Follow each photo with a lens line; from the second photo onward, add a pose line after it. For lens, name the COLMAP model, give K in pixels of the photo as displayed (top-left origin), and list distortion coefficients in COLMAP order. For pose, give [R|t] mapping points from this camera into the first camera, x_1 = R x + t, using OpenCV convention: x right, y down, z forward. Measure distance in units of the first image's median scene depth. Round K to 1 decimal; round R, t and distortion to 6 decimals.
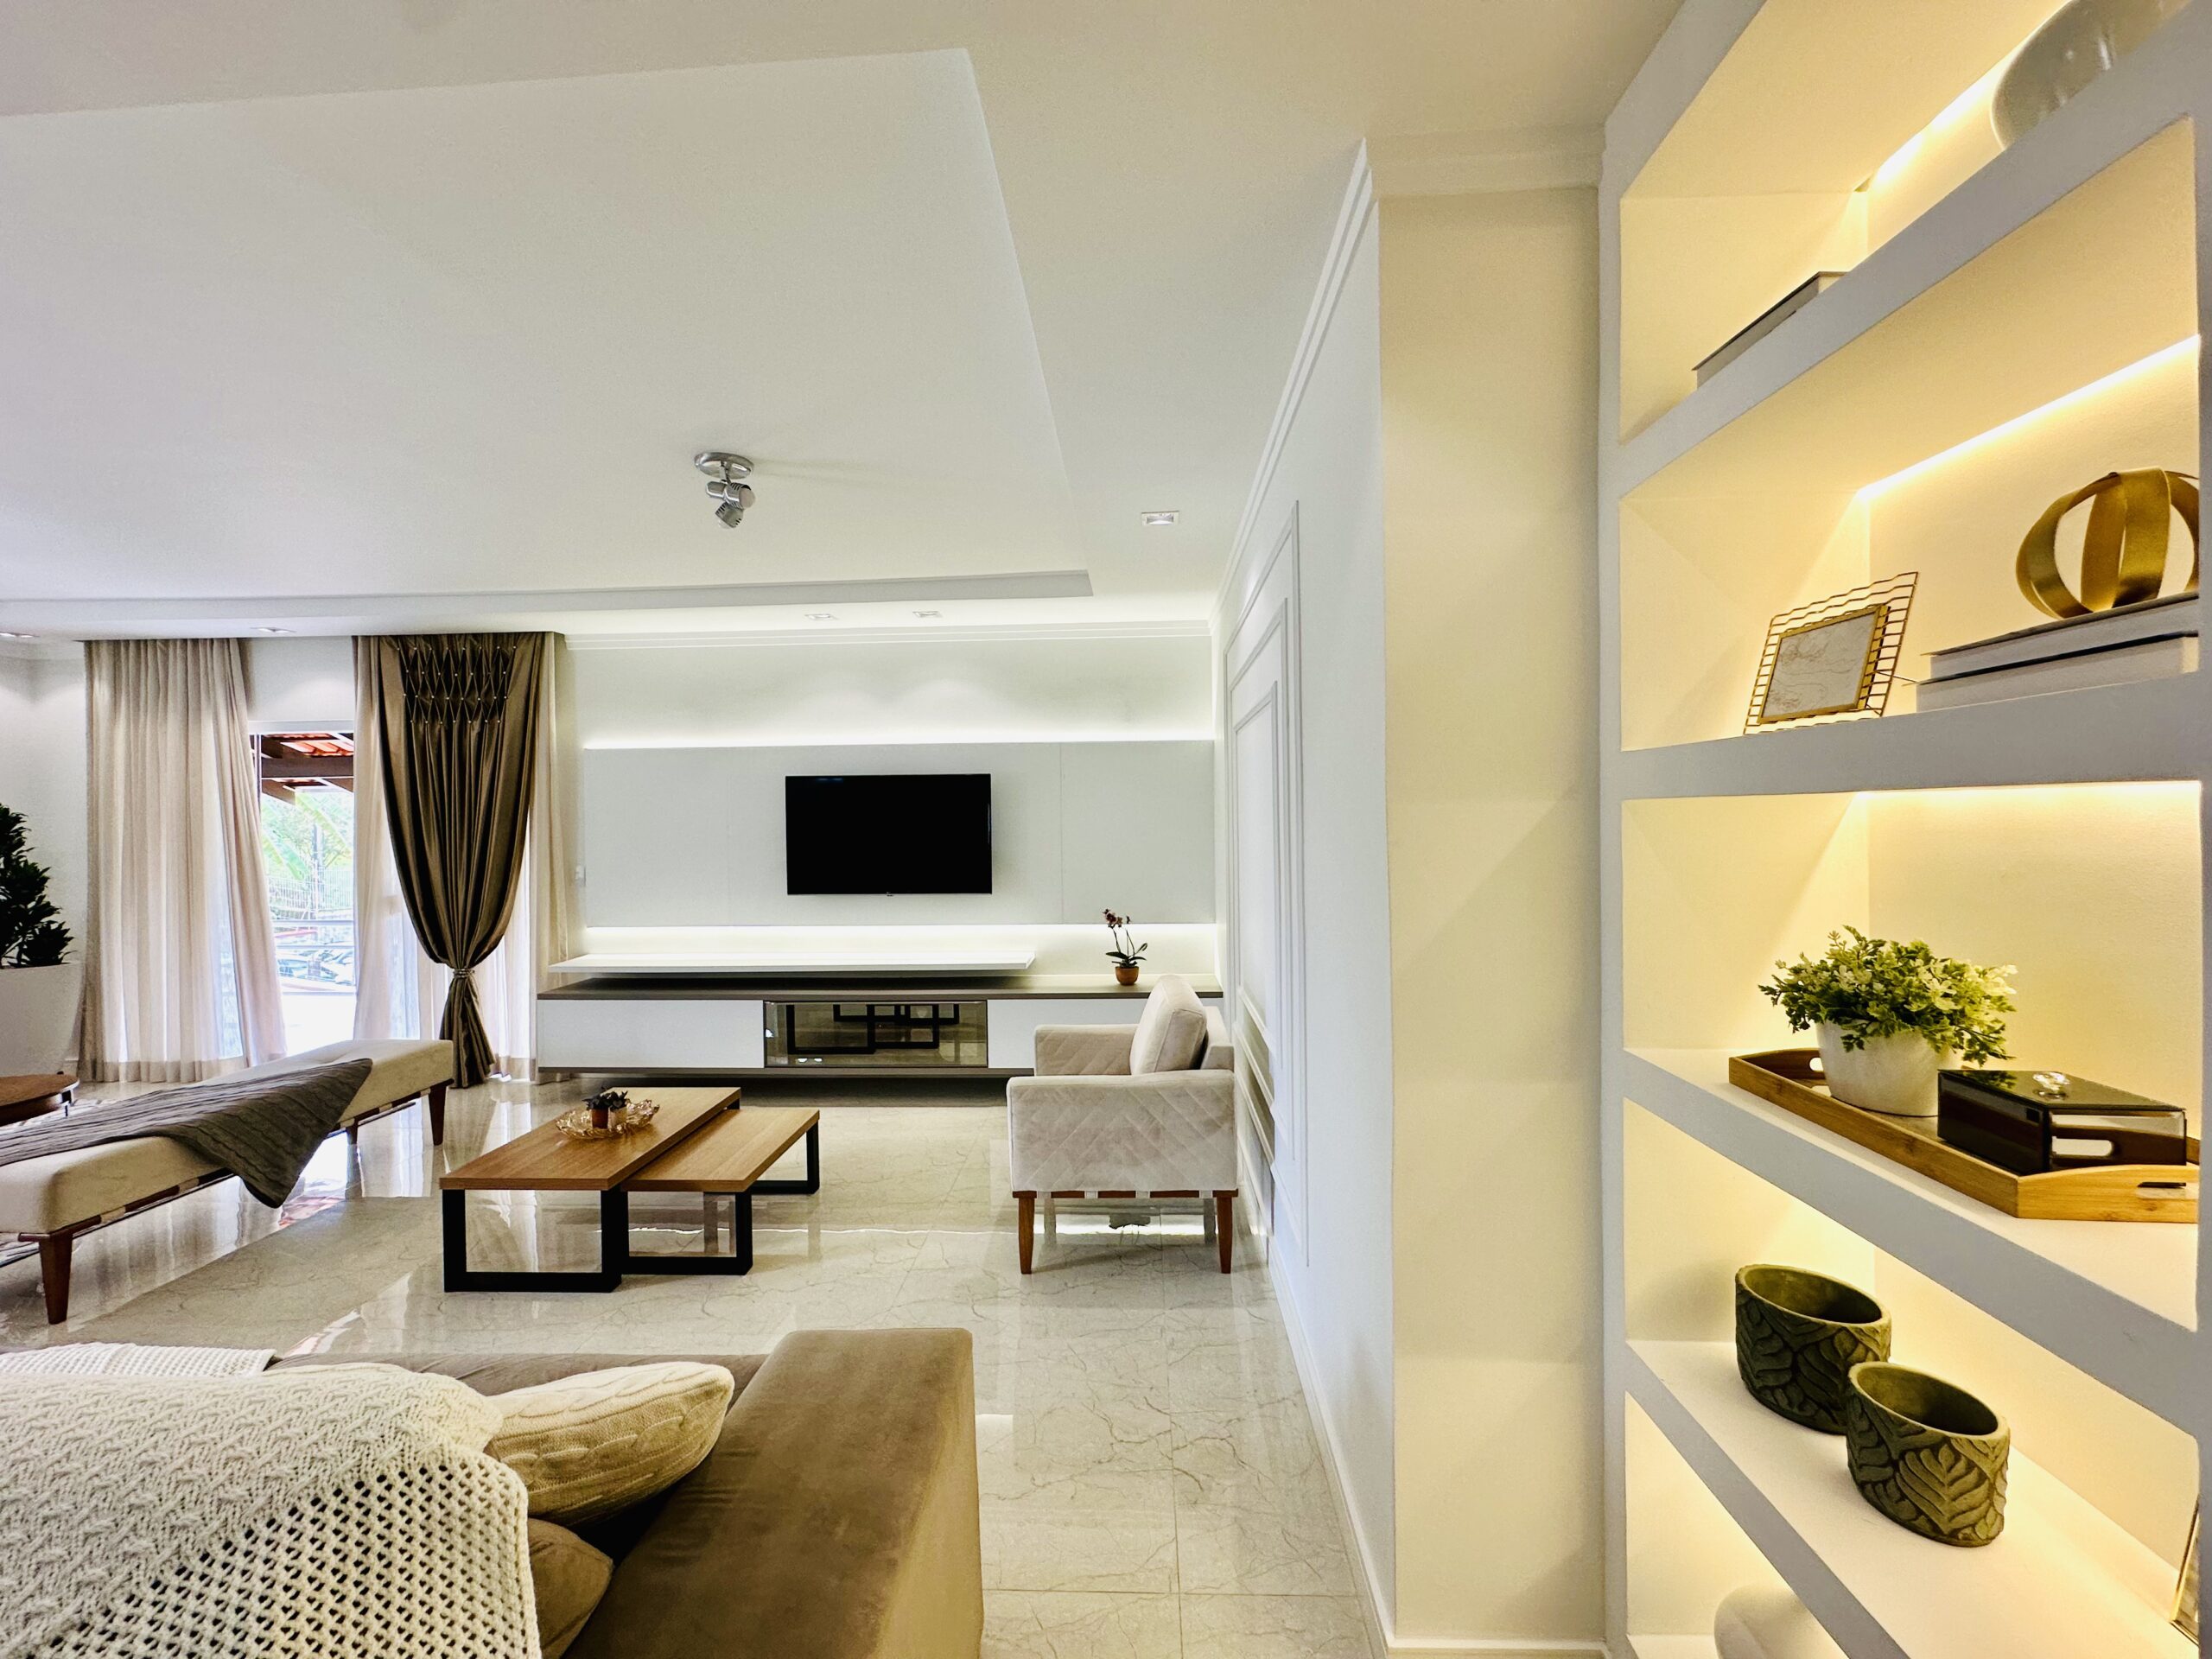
lens RADIAL K [[888.3, 0, 1108.4], [0, 888.3, 825.0], [0, 0, 1]] dist [-0.005432, 0.001404]
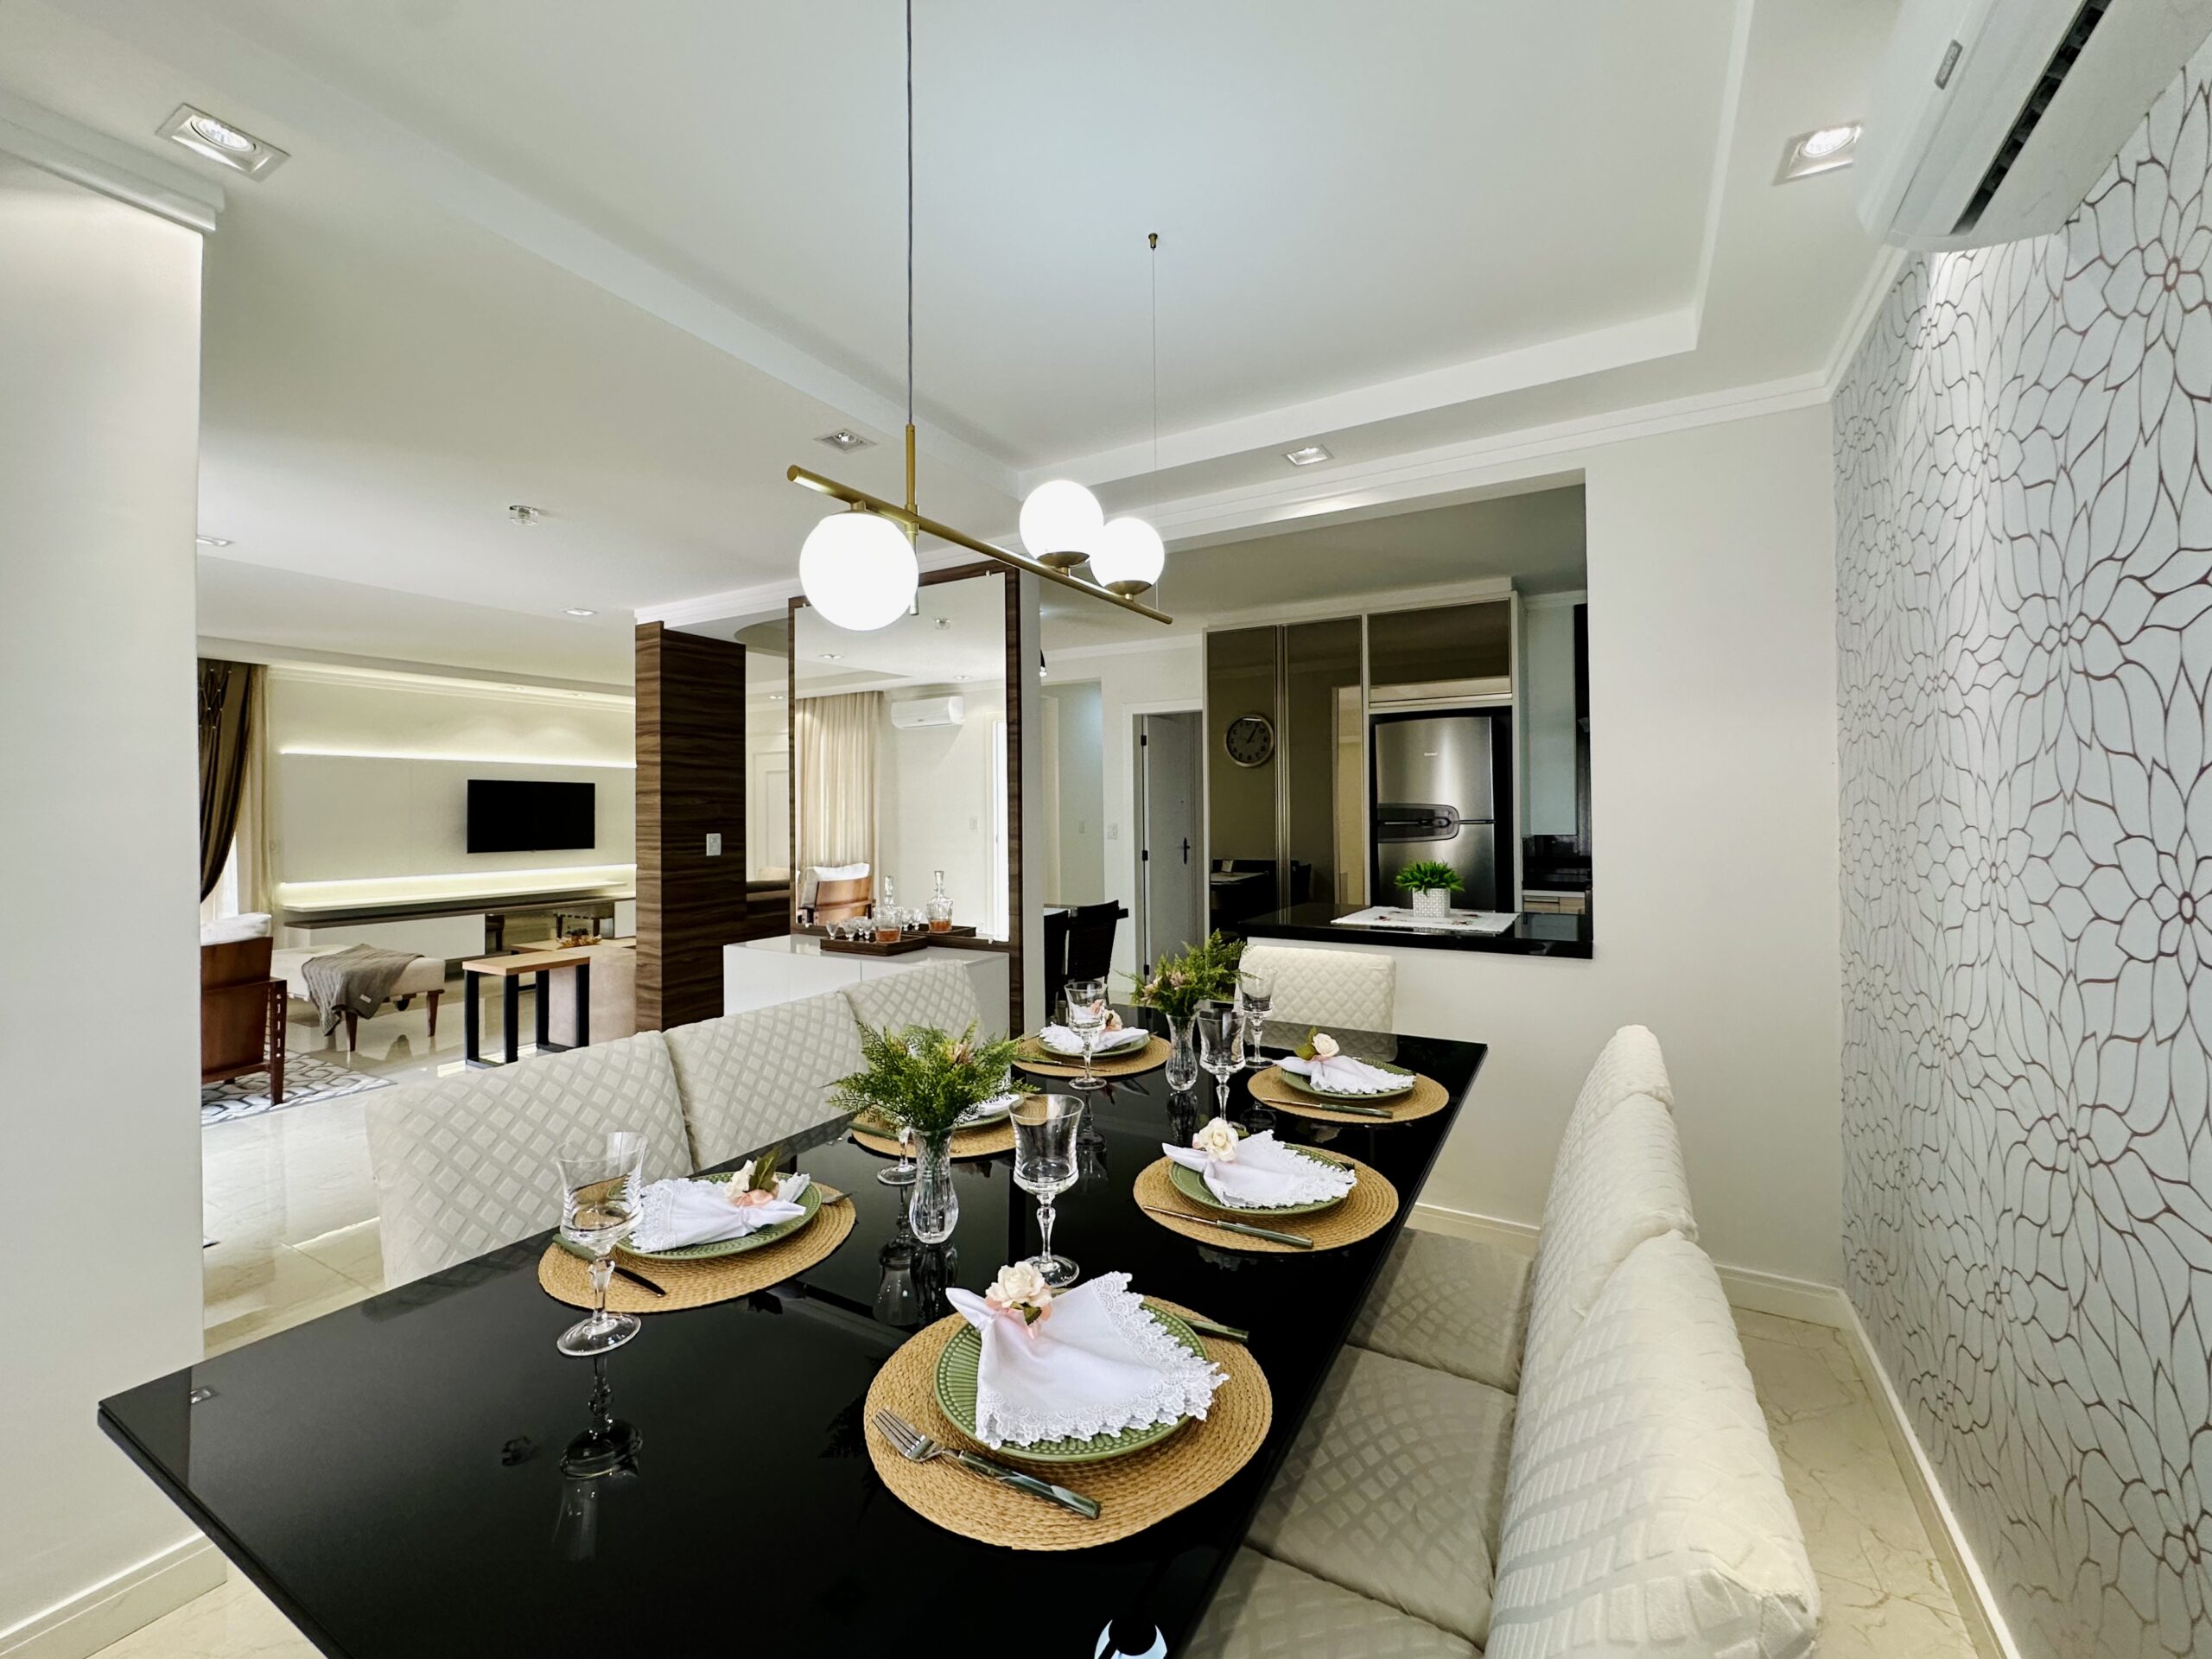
lens RADIAL K [[888.3, 0, 1102.9], [0, 888.3, 809.7], [0, 0, 1]] dist [-0.005432, 0.001404]
pose [[0.458728, 0.009913, 0.888521, -1.291853], [0.020553, 0.999552, -0.021762, 0.058860], [-0.888339, 0.028245, 0.458319, -0.779940]]
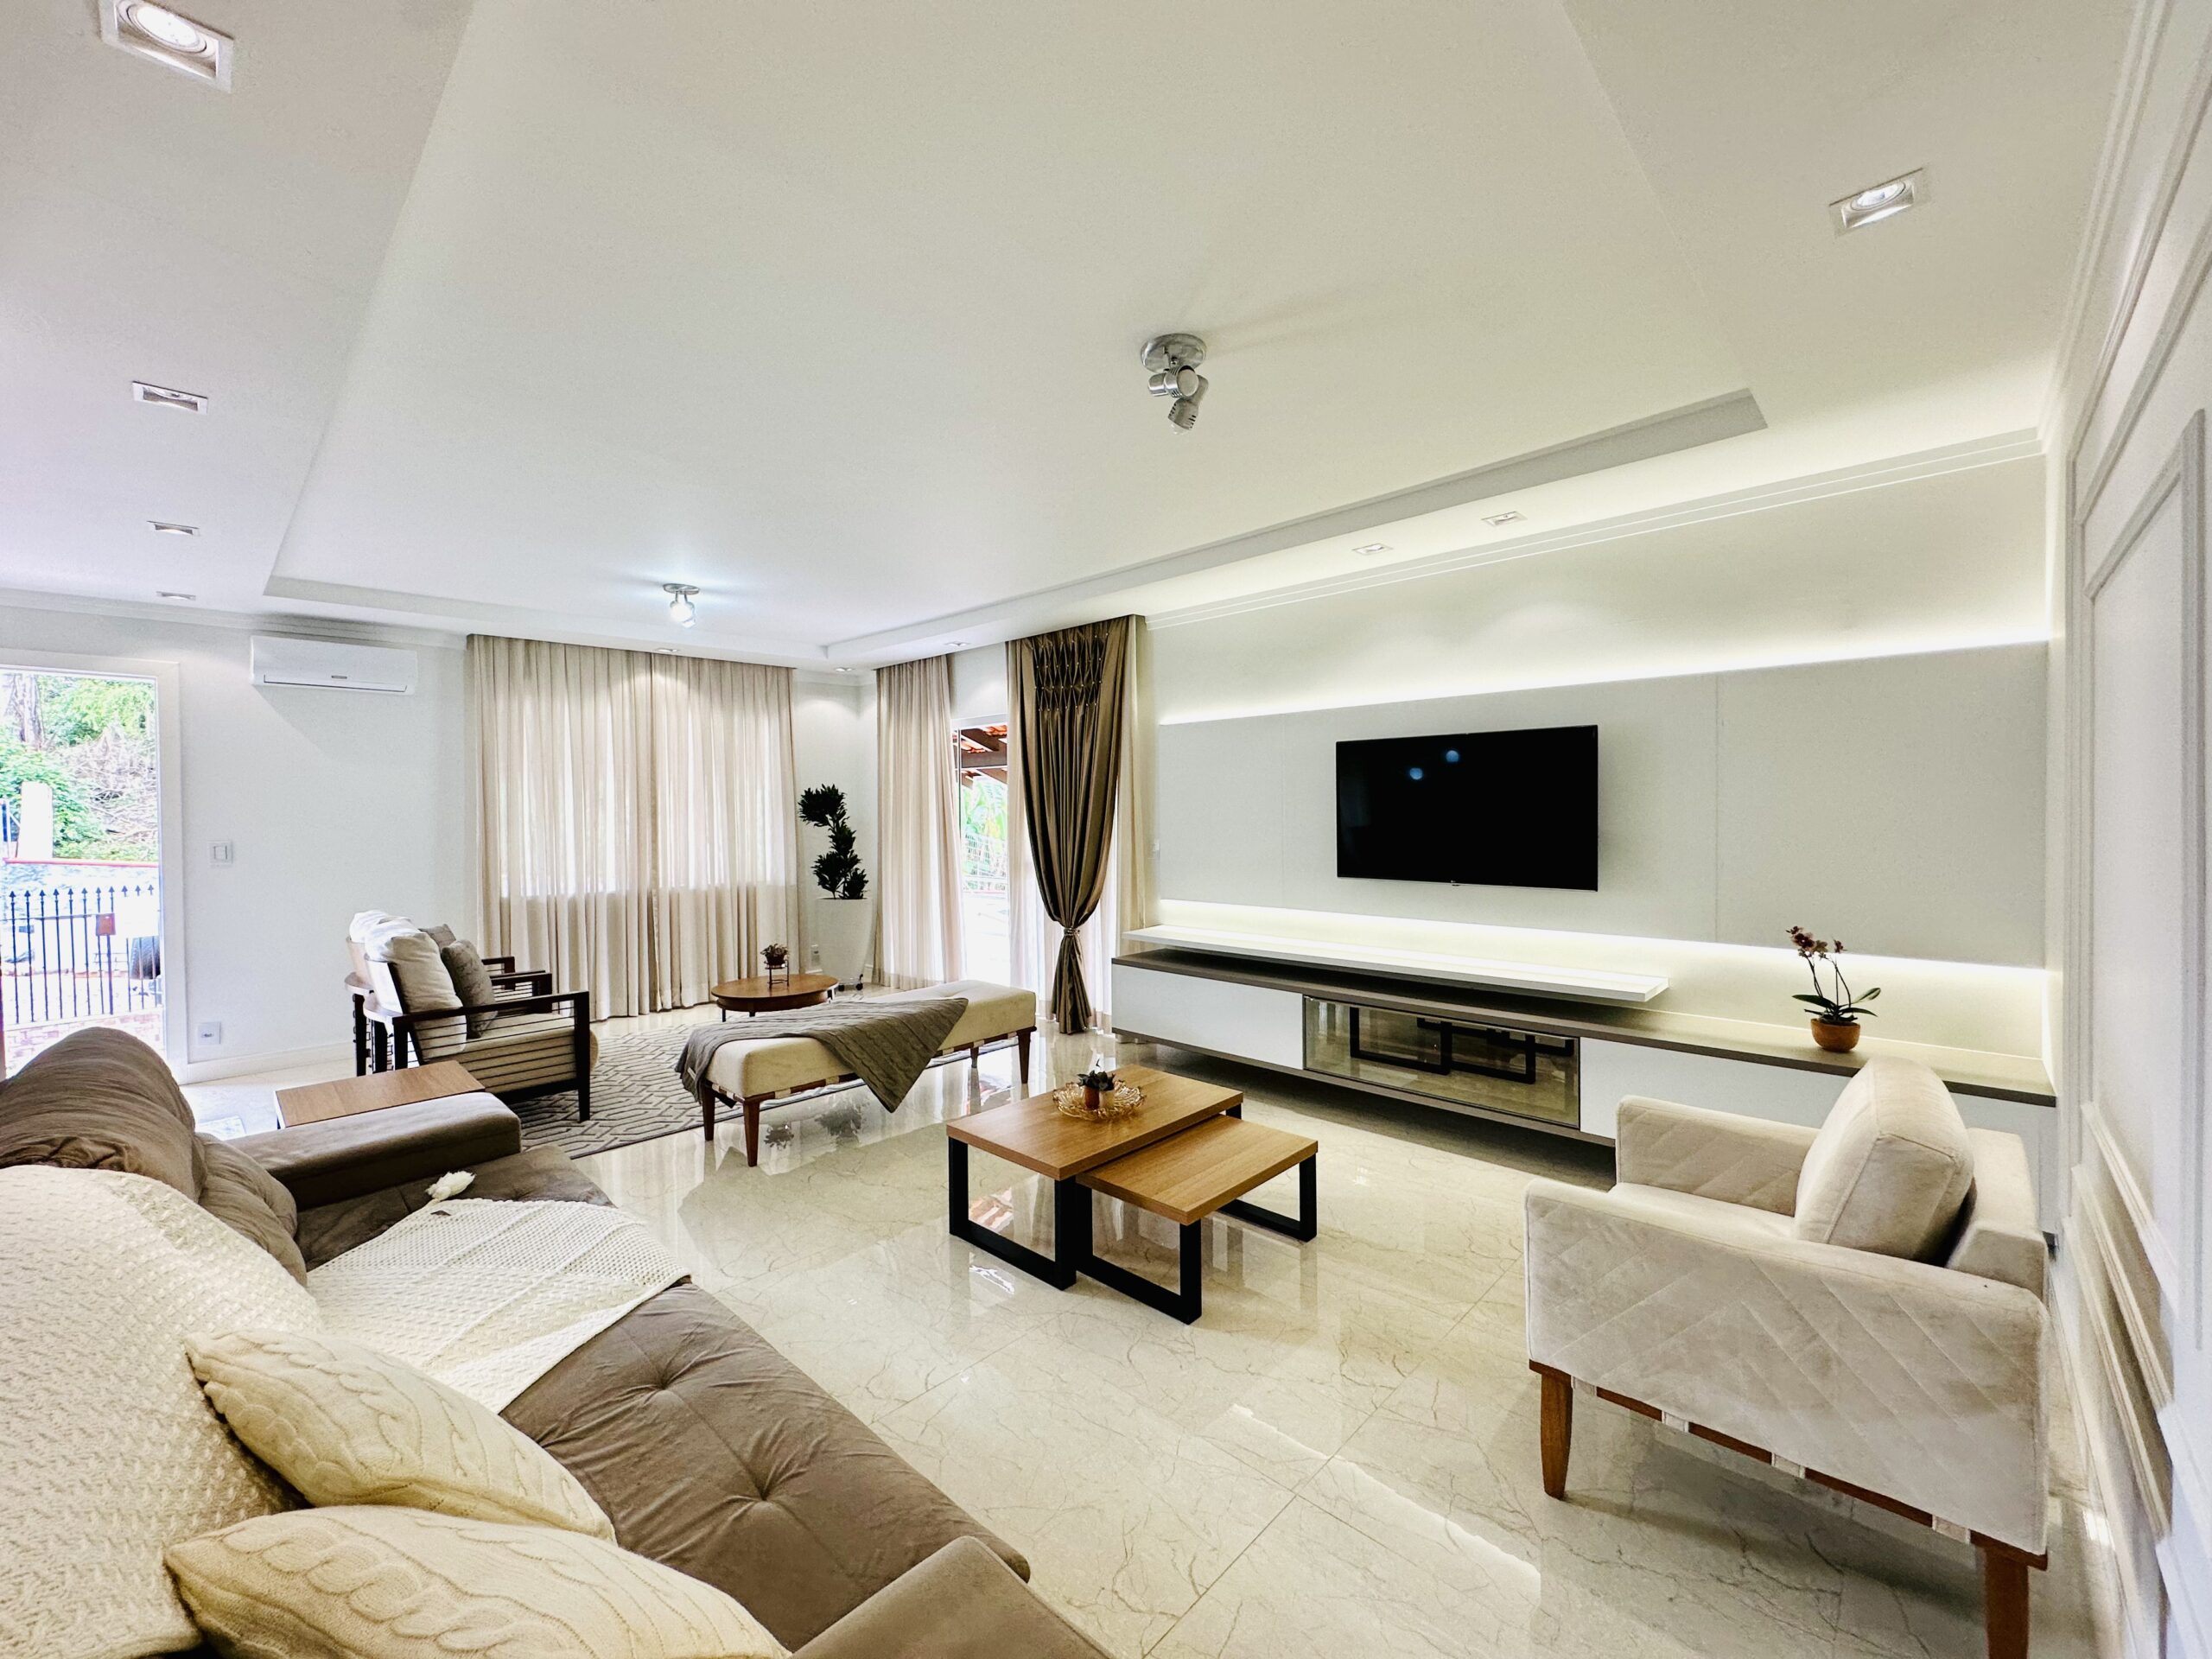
lens RADIAL K [[888.3, 0, 1105.3], [0, 888.3, 827.2], [0, 0, 1]] dist [-0.005432, 0.001404]
pose [[0.750076, 0.015979, -0.661158, 0.045085], [-0.005220, 0.999820, 0.018241, 0.014882], [0.661331, -0.010231, 0.750025, 0.198311]]
